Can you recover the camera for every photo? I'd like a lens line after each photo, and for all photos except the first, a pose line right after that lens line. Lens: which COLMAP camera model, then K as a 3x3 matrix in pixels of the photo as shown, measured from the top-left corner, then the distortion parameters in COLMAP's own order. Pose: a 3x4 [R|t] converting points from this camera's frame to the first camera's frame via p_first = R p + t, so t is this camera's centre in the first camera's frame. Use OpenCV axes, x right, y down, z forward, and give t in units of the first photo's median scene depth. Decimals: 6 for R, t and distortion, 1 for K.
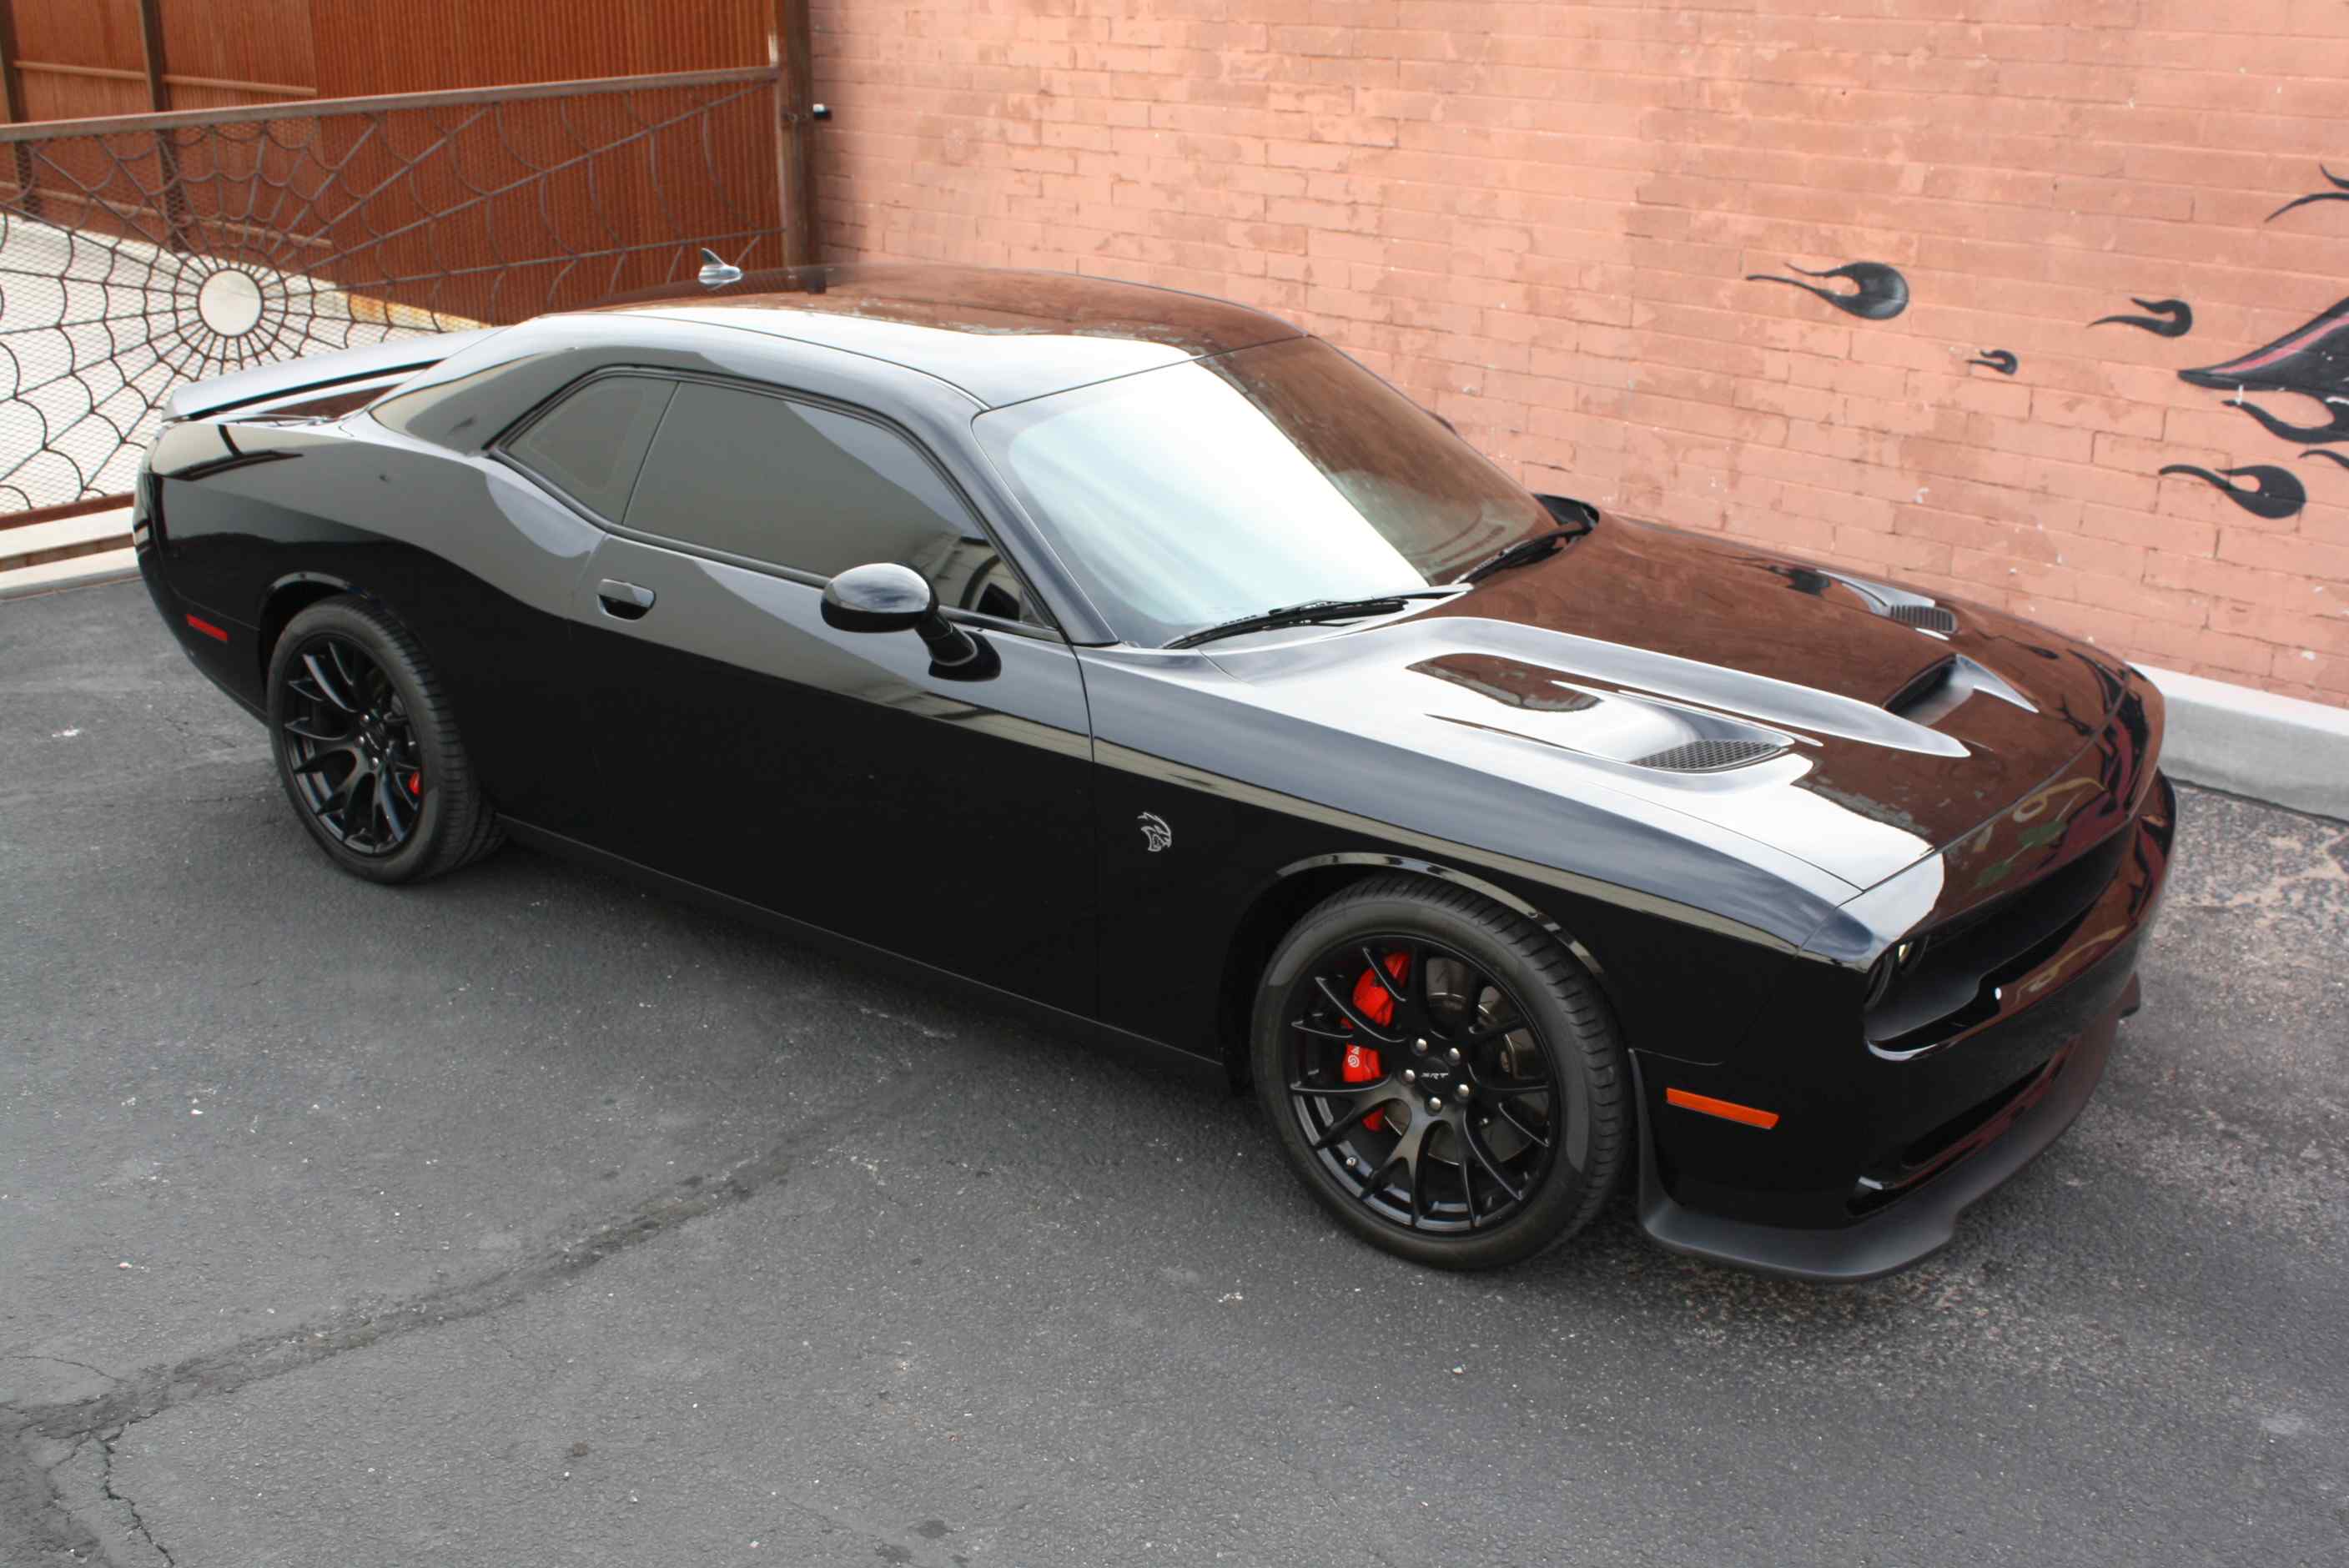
lens RADIAL K [[2447.4, 0, 1167.0], [0, 2447.4, 778.8], [0, 0, 1]] dist [-0.079913, 0.000000]
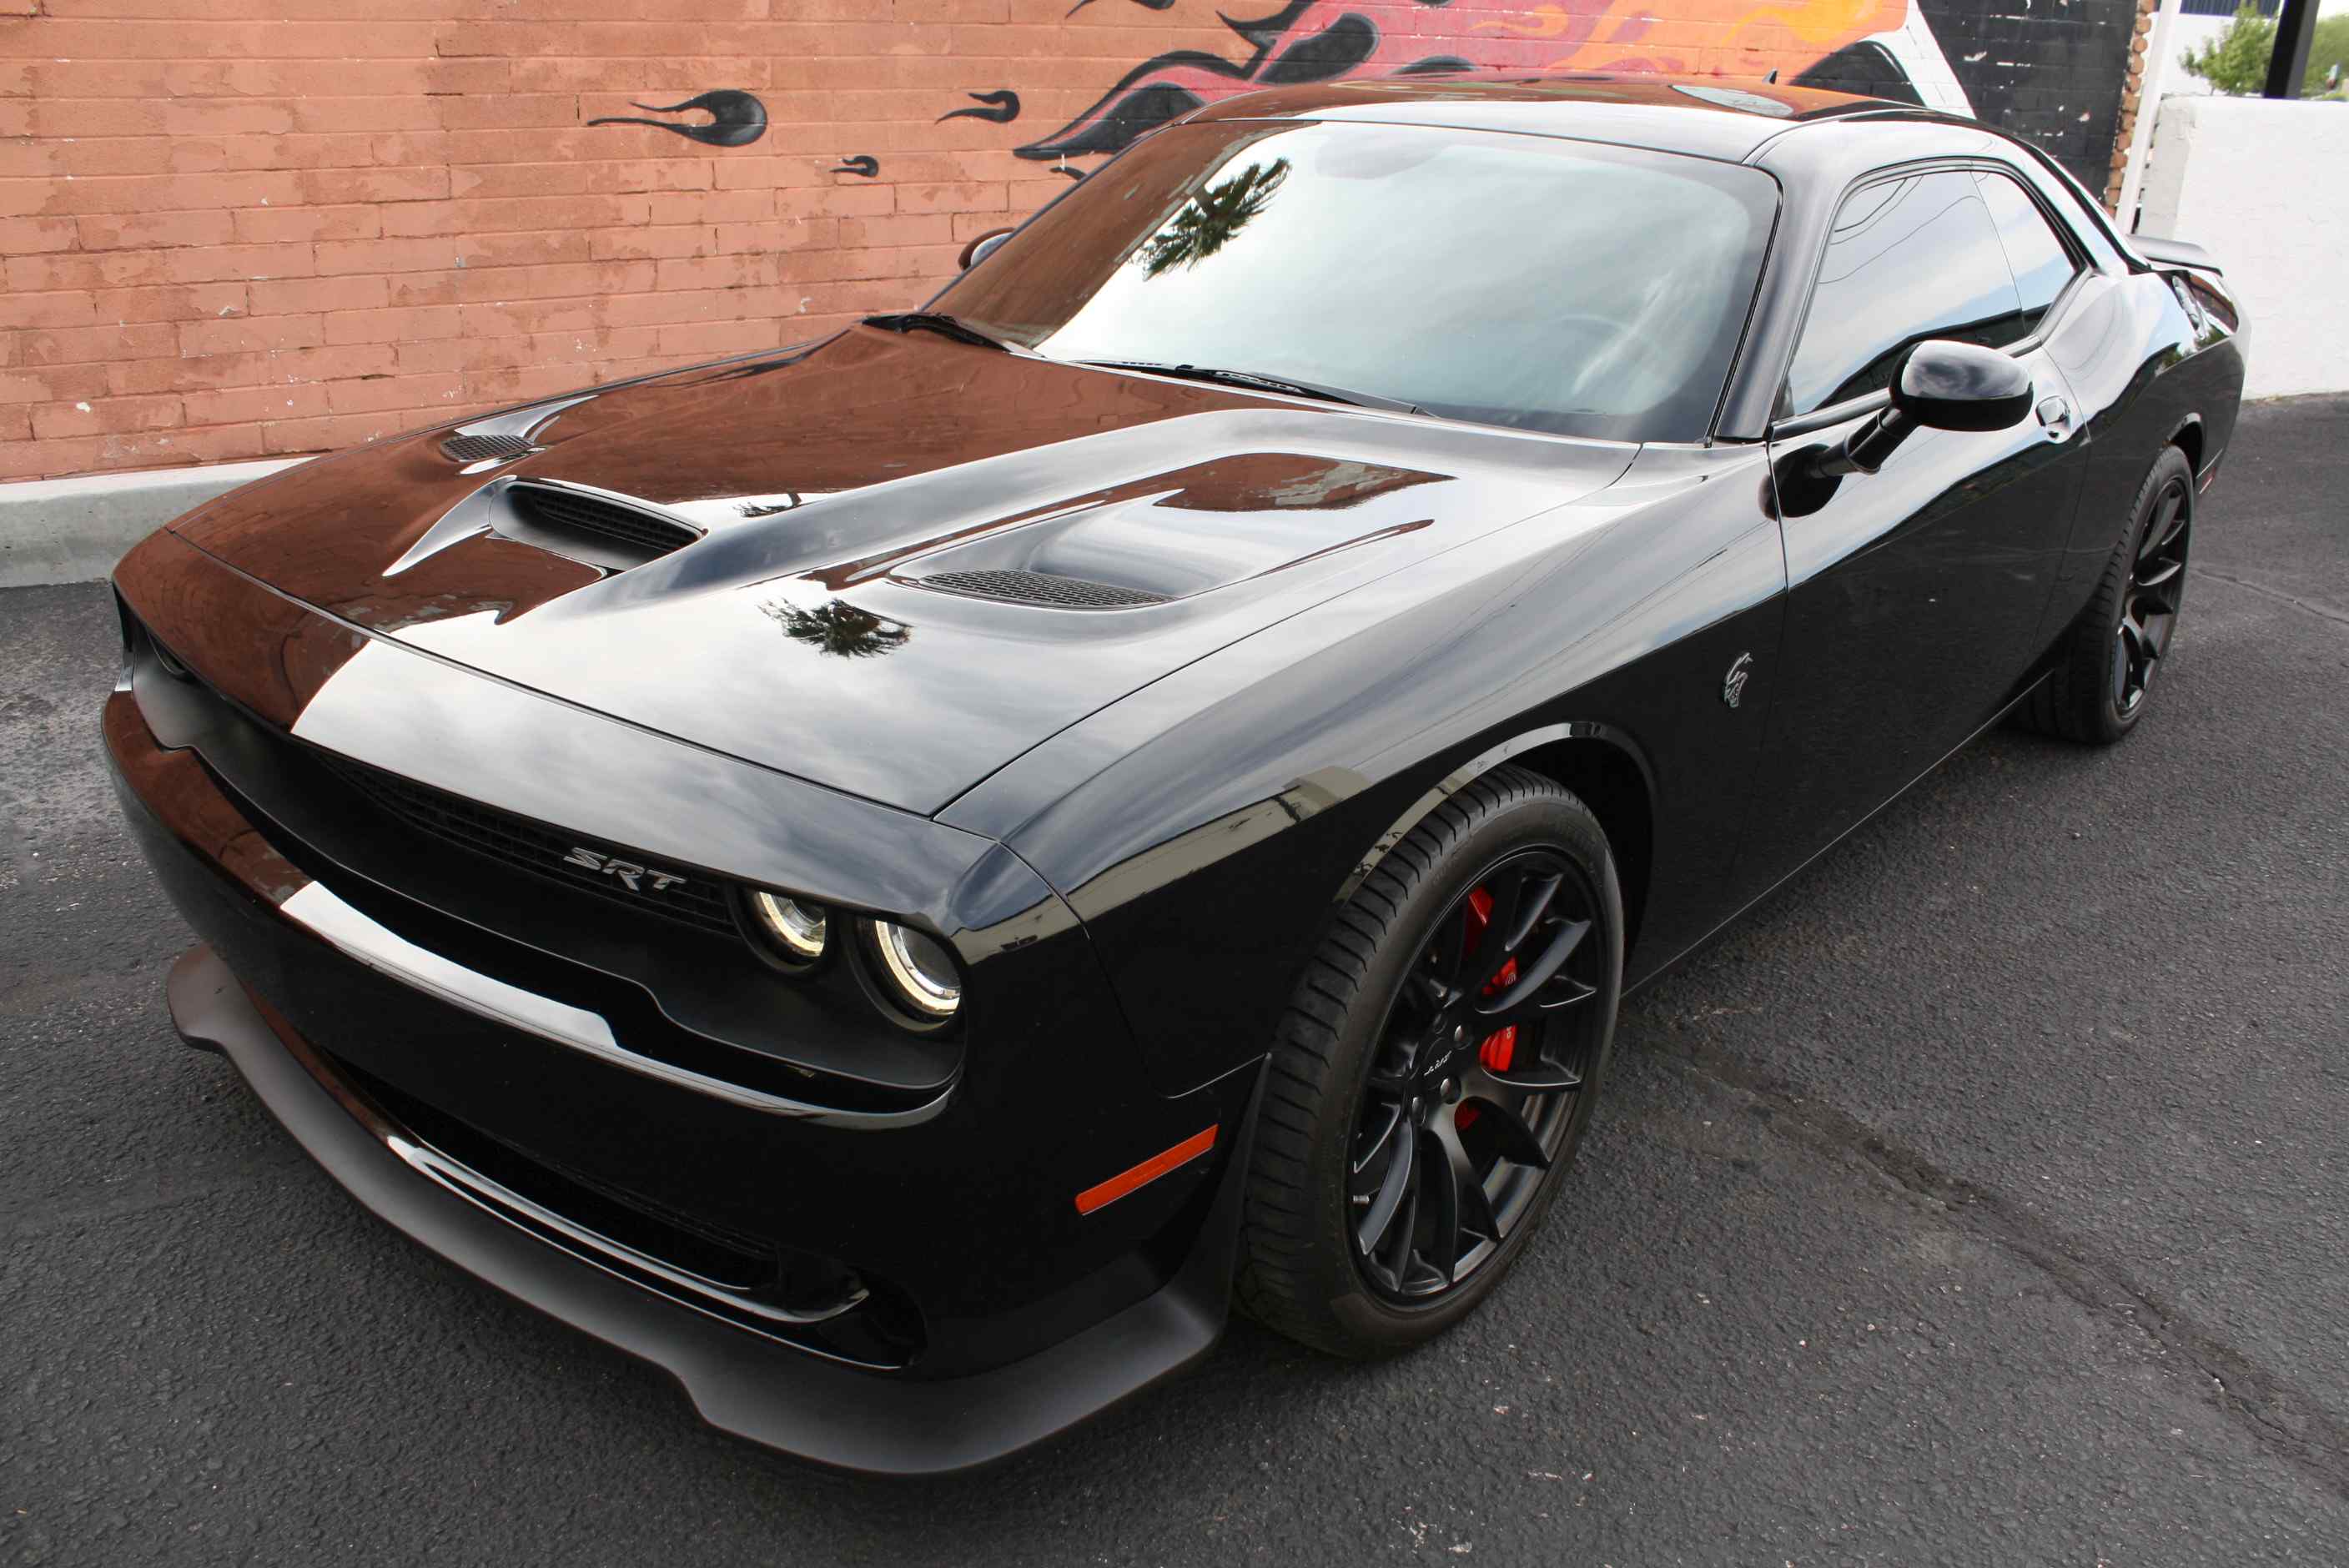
lens RADIAL K [[1966.5, 0, 1197.8], [0, 1966.5, 780.9], [0, 0, 1]] dist [-0.146507, 0.118556]
pose [[0.279827, -0.345160, 0.895858, -0.480053], [0.297247, 0.918432, 0.261010, -0.095180], [-0.912875, 0.193253, 0.359600, 0.569286]]
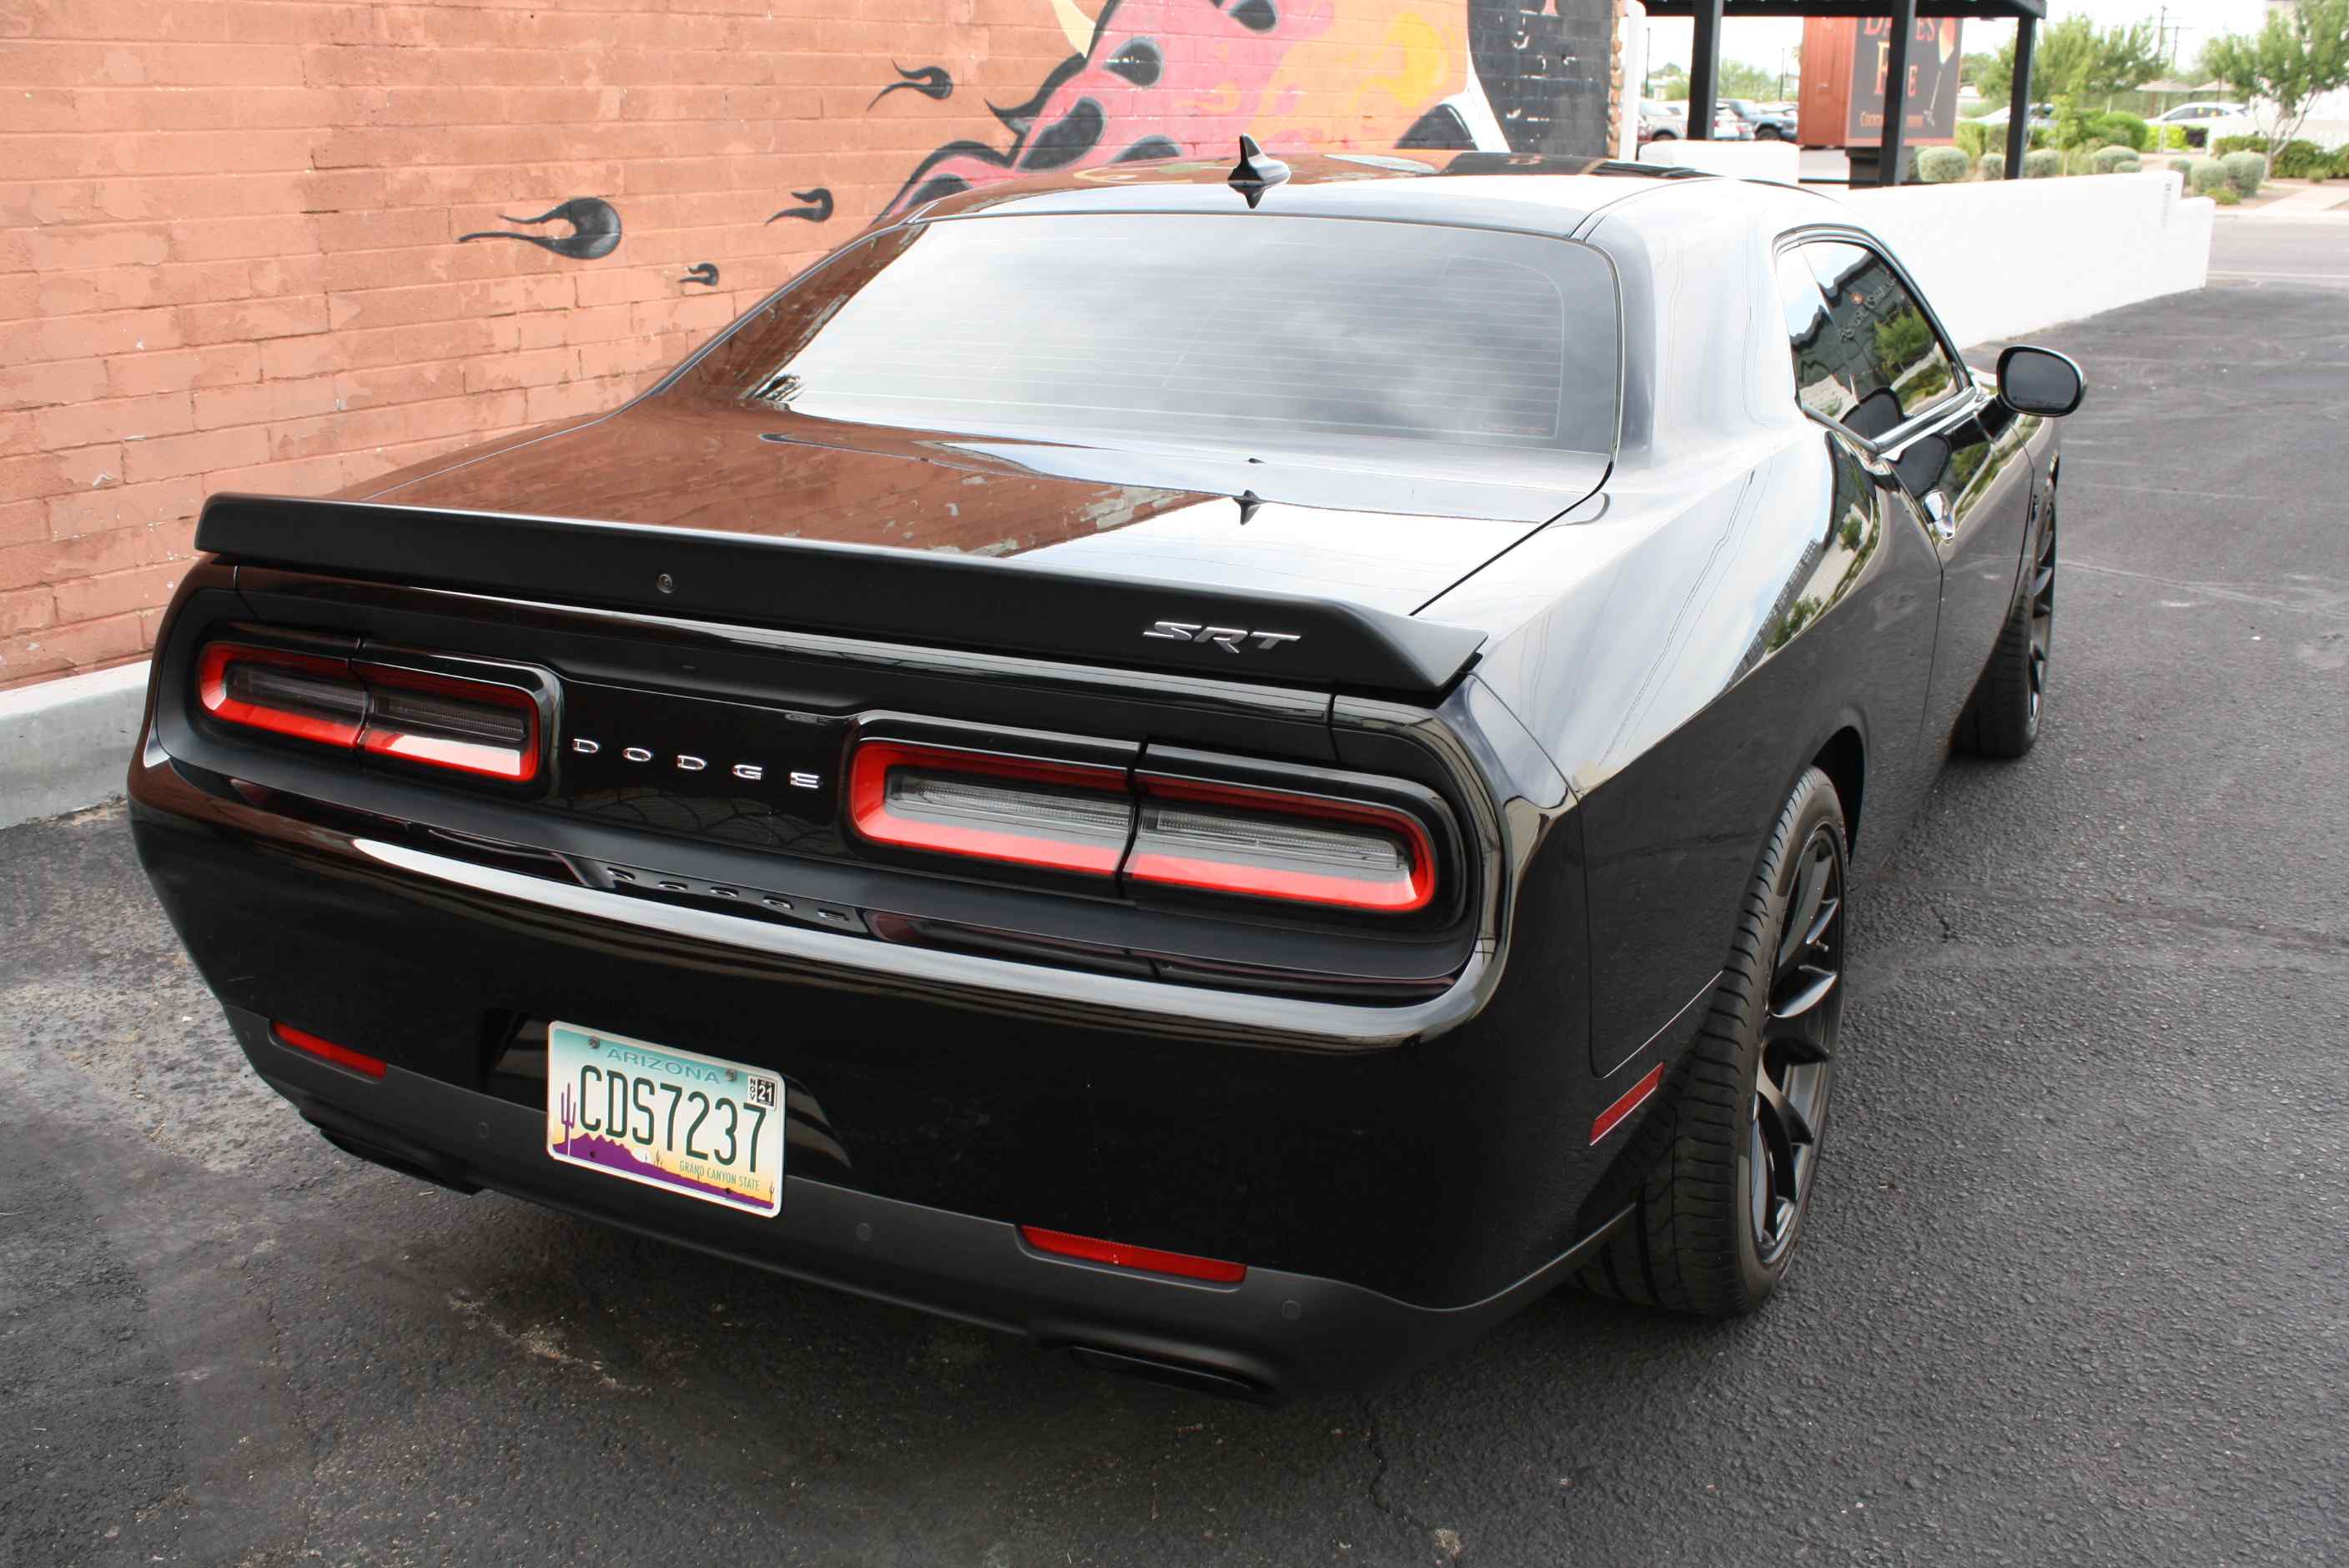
lens RADIAL K [[2171.3, 0, 1182.1], [0, 2171.3, 796.9], [0, 0, 1]] dist [-0.076401, 0.000000]
pose [[-0.161713, -0.300133, 0.940090, -0.587301], [0.329144, 0.881675, 0.338102, -0.209995], [-0.930329, 0.364101, -0.043791, 0.890738]]
